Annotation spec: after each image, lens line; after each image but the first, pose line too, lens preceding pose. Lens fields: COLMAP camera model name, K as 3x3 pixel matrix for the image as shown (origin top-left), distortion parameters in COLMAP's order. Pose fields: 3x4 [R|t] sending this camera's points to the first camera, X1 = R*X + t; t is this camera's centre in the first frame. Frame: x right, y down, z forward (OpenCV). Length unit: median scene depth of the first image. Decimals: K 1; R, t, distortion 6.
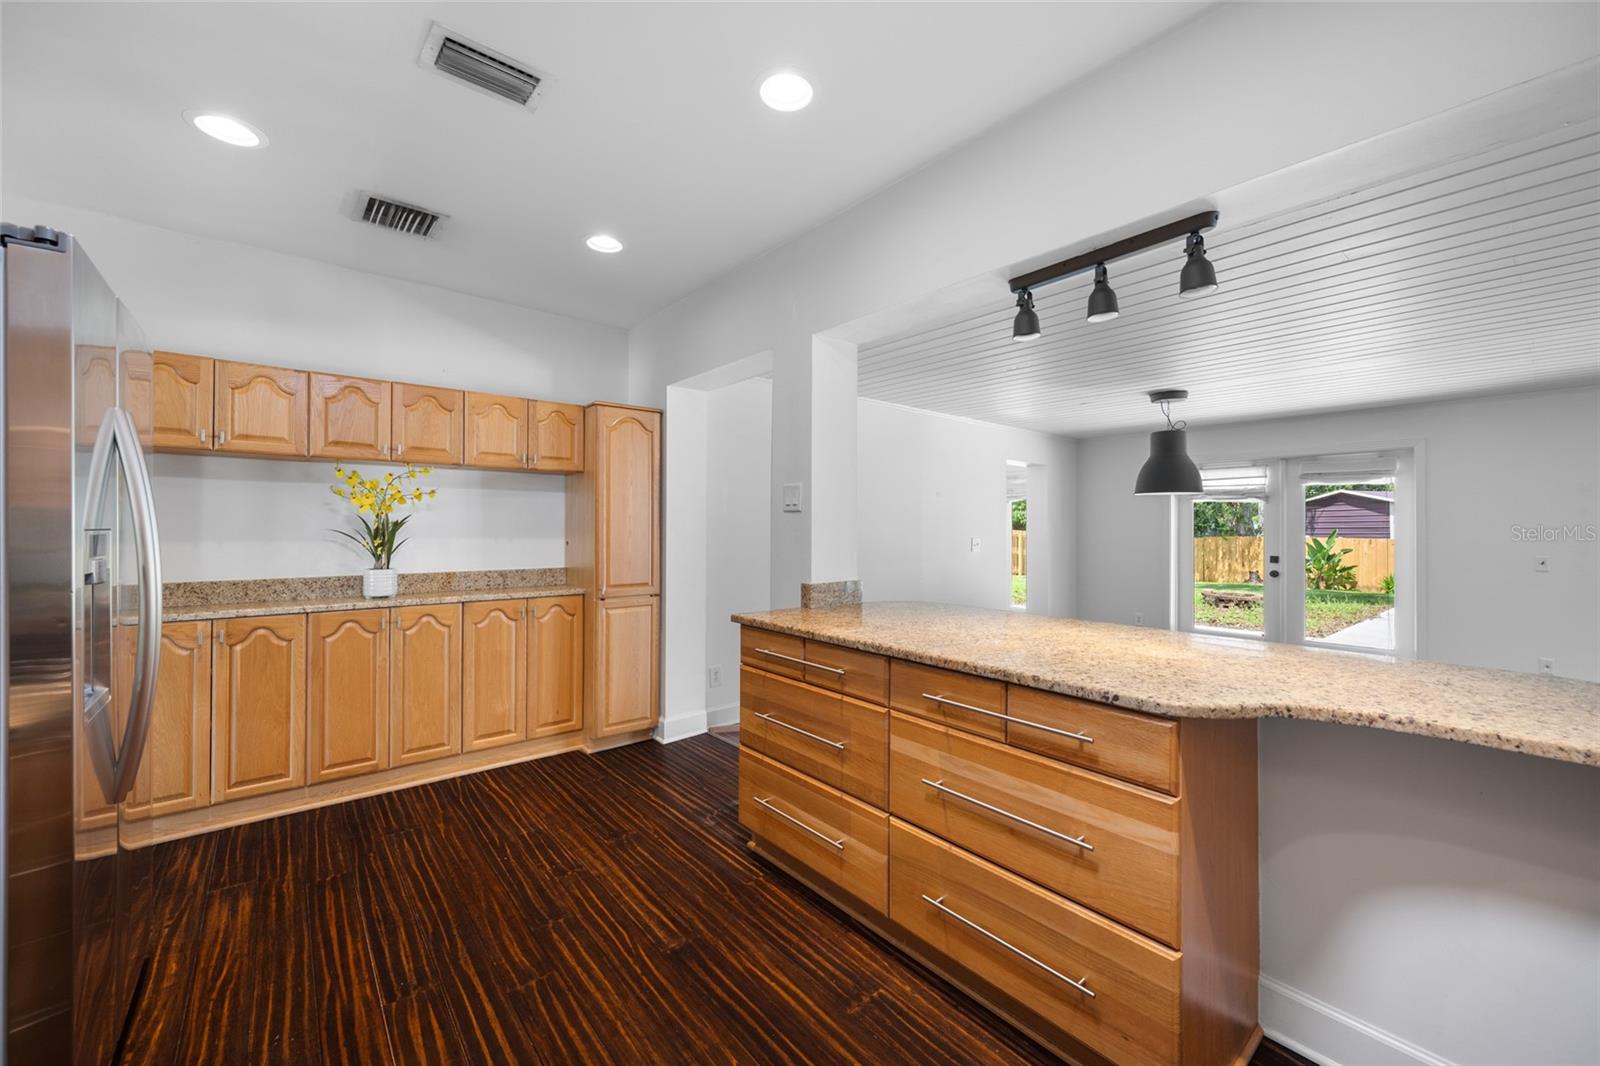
lens RADIAL K [[632.4, 0, 783.5], [0, 632.4, 521.8], [0, 0, 1]] dist [-0.000062, -0.000189]
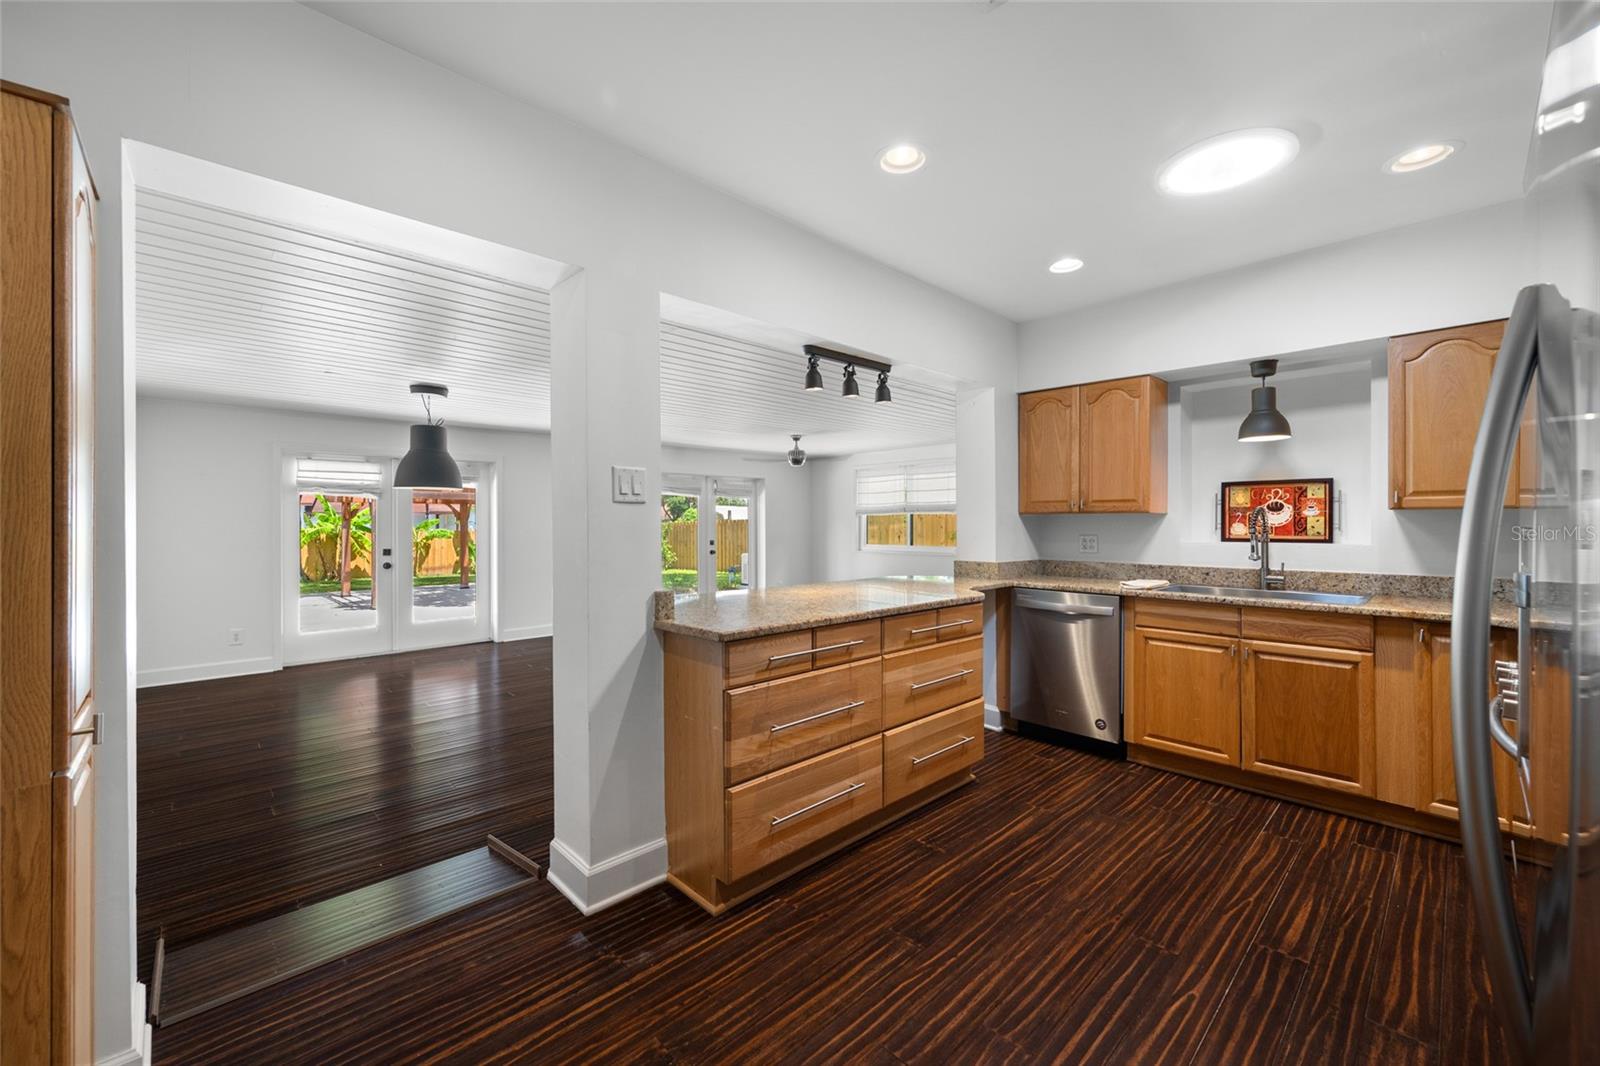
lens RADIAL K [[632.4, 0, 816.4], [0, 632.4, 527.3], [0, 0, 1]] dist [-0.000062, -0.000189]
pose [[-0.102657, -0.009758, 0.994669, -1.016707], [-0.007238, 0.999933, 0.009063, 0.006865], [-0.994690, -0.006270, -0.102721, 1.114061]]
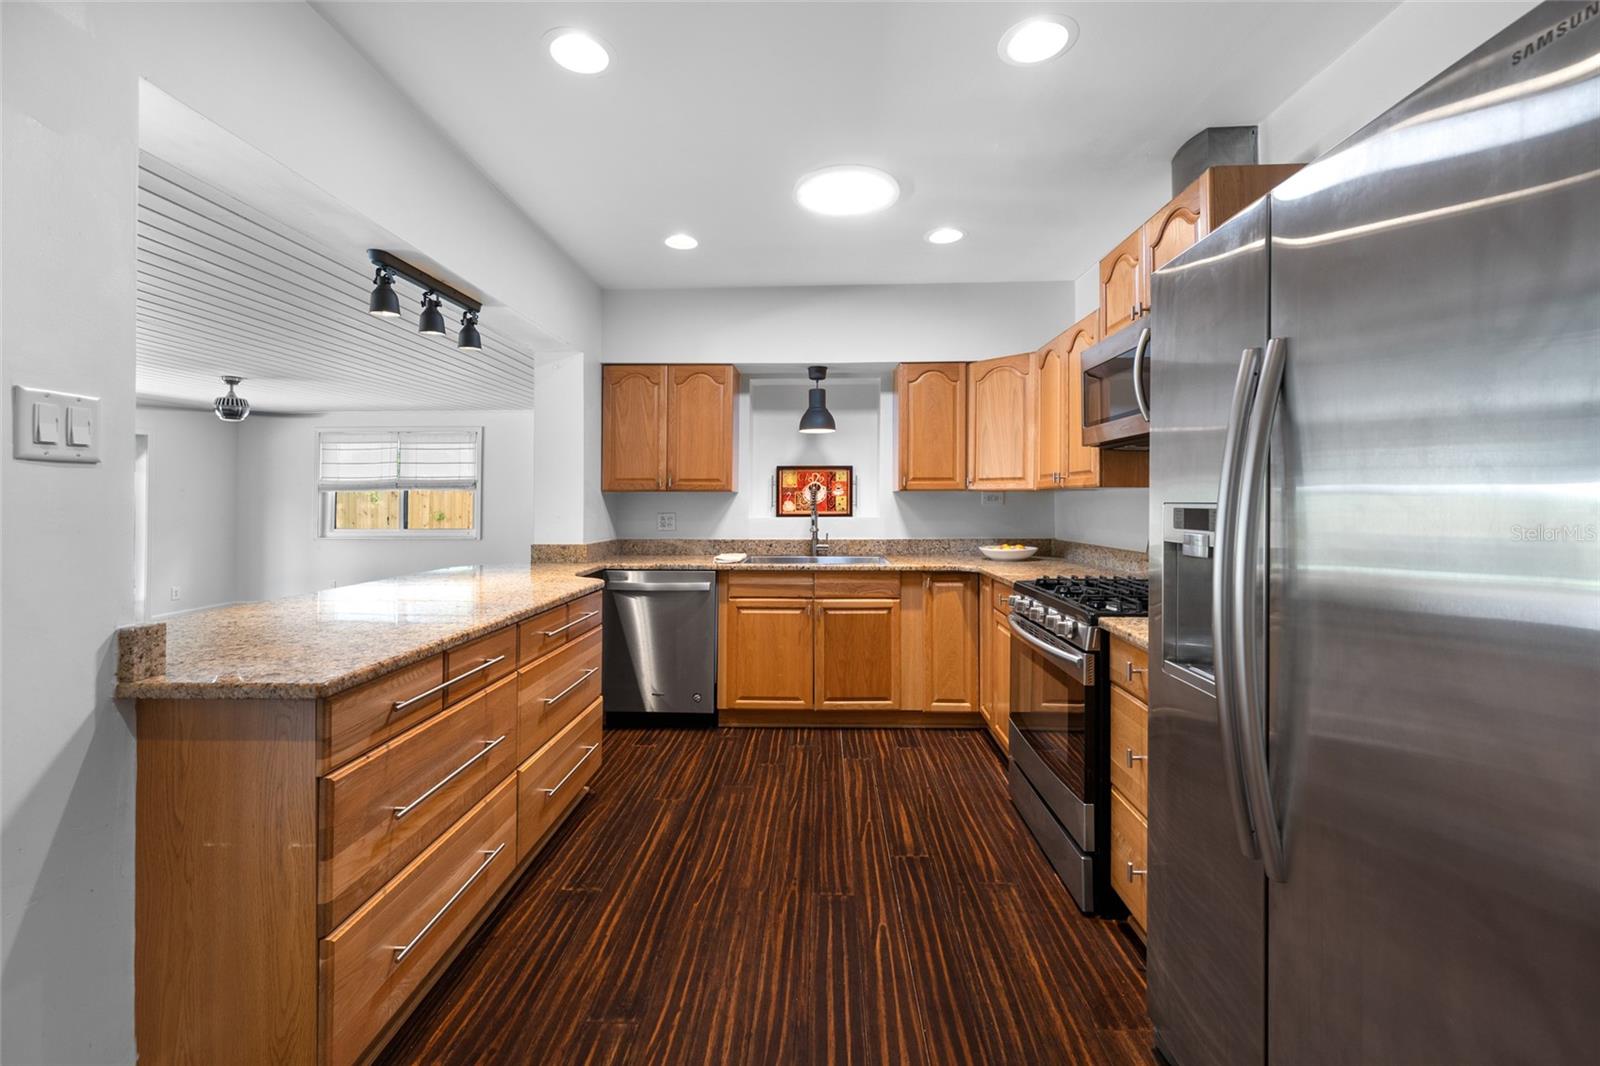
lens RADIAL K [[632.4, 0, 803.5], [0, 632.4, 498.4], [0, 0, 1]] dist [-0.000062, -0.000189]
pose [[-0.760770, 0.001311, 0.649020, -0.770972], [-0.005106, 0.999955, -0.008005, 0.010370], [-0.649001, -0.009404, -0.760729, 1.303279]]
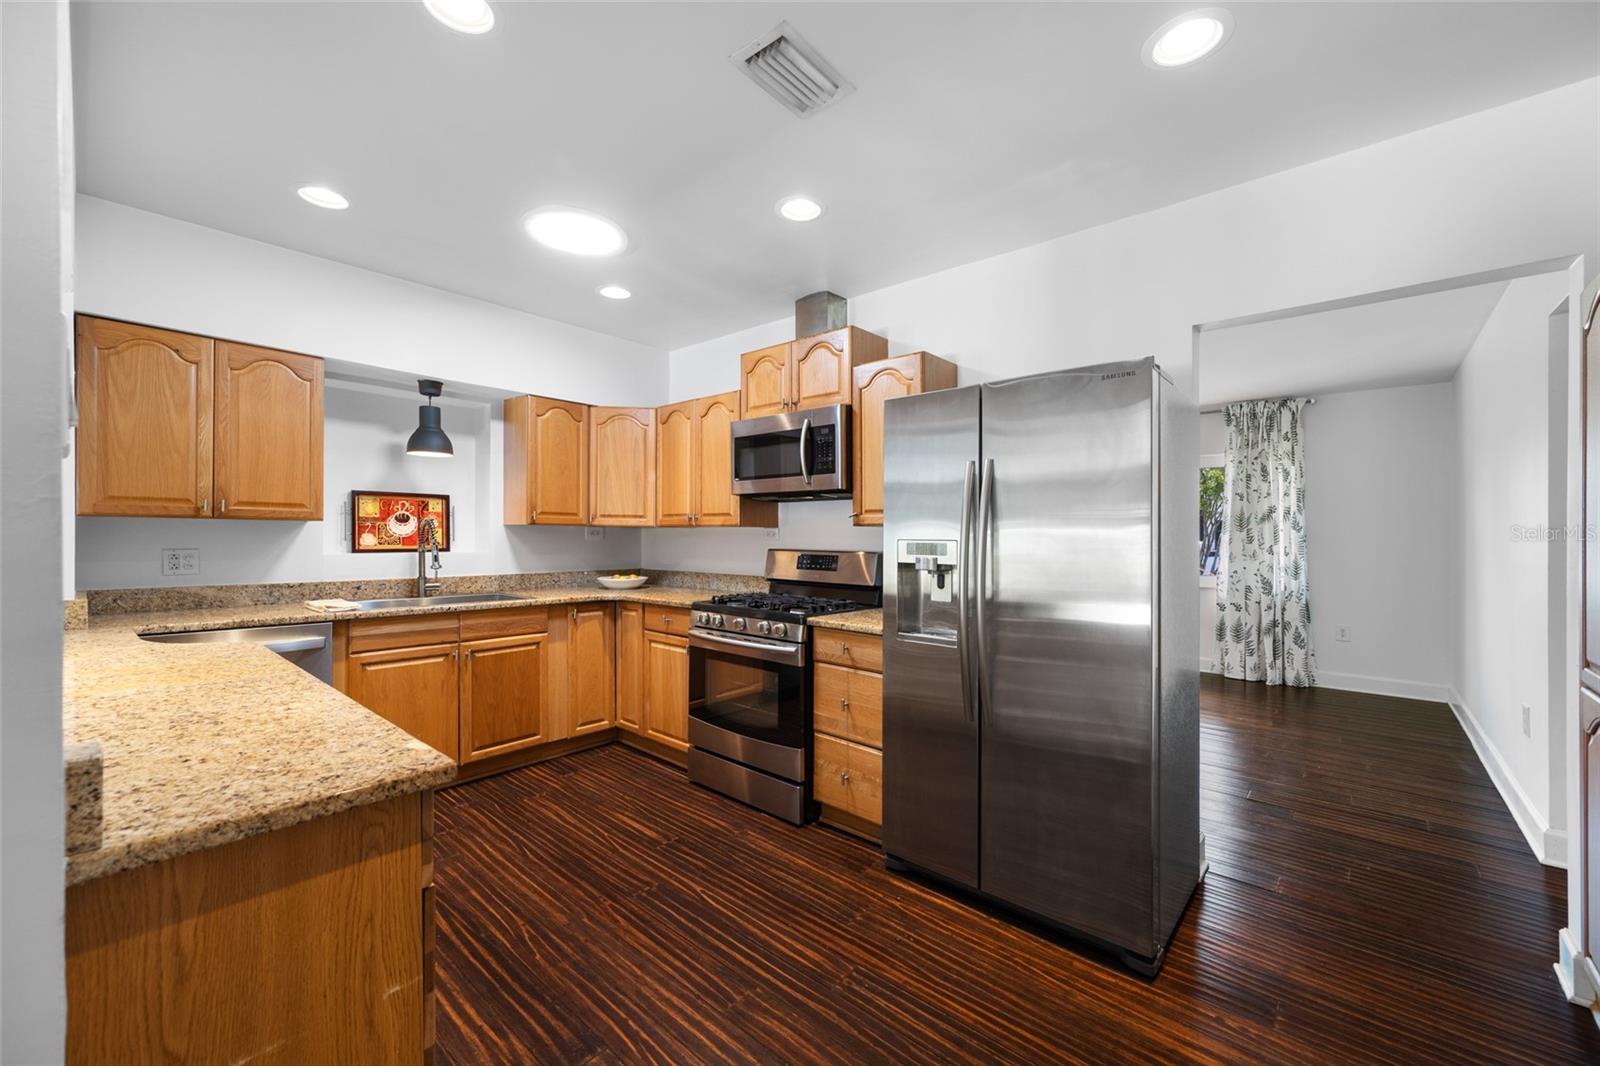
lens RADIAL K [[632.4, 0, 786.0], [0, 632.4, 539.8], [0, 0, 1]] dist [-0.000062, -0.000189]
pose [[-0.987231, -0.010938, -0.158919, -0.249476], [-0.010395, 0.999937, -0.004251, 0.014972], [0.158955, -0.002545, -0.987282, 1.624469]]
